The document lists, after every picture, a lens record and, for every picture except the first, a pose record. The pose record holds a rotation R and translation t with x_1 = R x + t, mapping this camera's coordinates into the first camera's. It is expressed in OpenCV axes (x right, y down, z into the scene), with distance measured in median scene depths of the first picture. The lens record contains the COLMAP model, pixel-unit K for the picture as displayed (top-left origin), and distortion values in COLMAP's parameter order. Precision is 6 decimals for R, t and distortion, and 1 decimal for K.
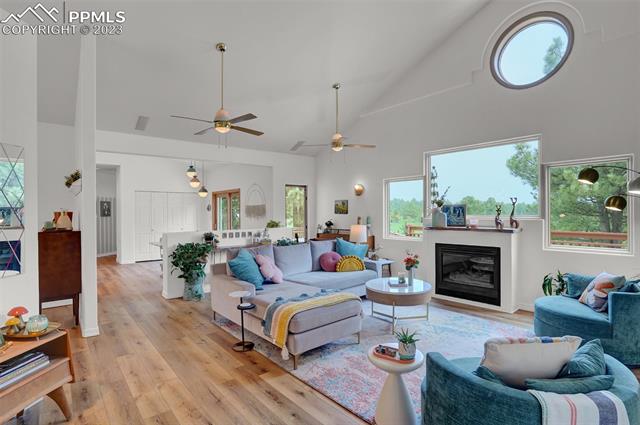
lens RADIAL K [[318.1, 0, 312.8], [0, 318.1, 212.9], [0, 0, 1]] dist [-0.031035, 0.000353]
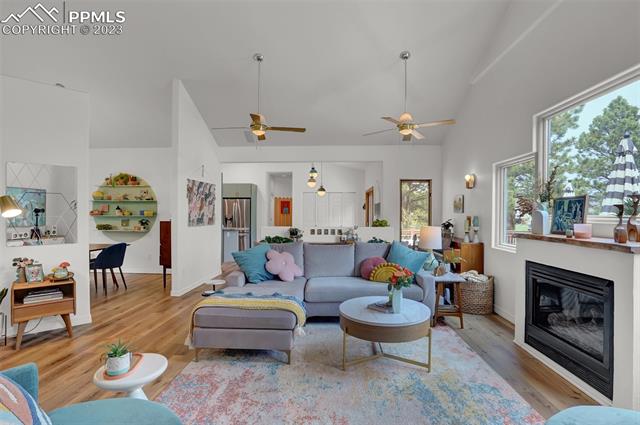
lens RADIAL K [[309.5, 0, 320.0], [0, 309.5, 212.5], [0, 0, 1]] dist [-0.051258, 0.023764]
pose [[0.744324, 0.010803, -0.667731, 0.499720], [-0.013308, 0.999911, 0.001343, 0.007770], [0.667686, 0.007887, 0.744402, 0.304982]]
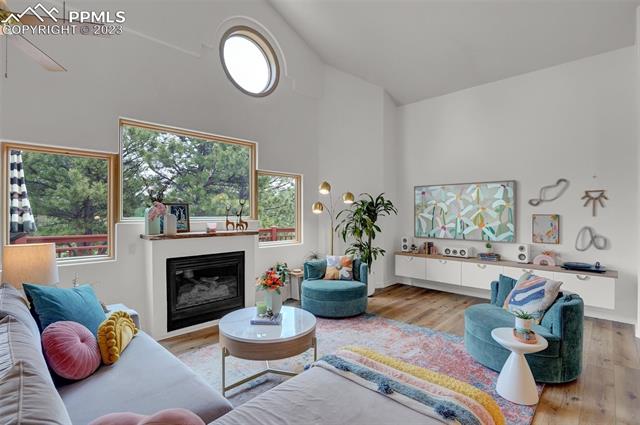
lens RADIAL K [[309.5, 0, 320.0], [0, 309.5, 212.5], [0, 0, 1]] dist [-0.051258, 0.023764]
pose [[-0.109338, 0.004865, 0.993993, -0.318220], [-0.002051, 0.999985, -0.005120, -0.001482], [-0.994003, -0.002598, -0.109326, 0.770424]]
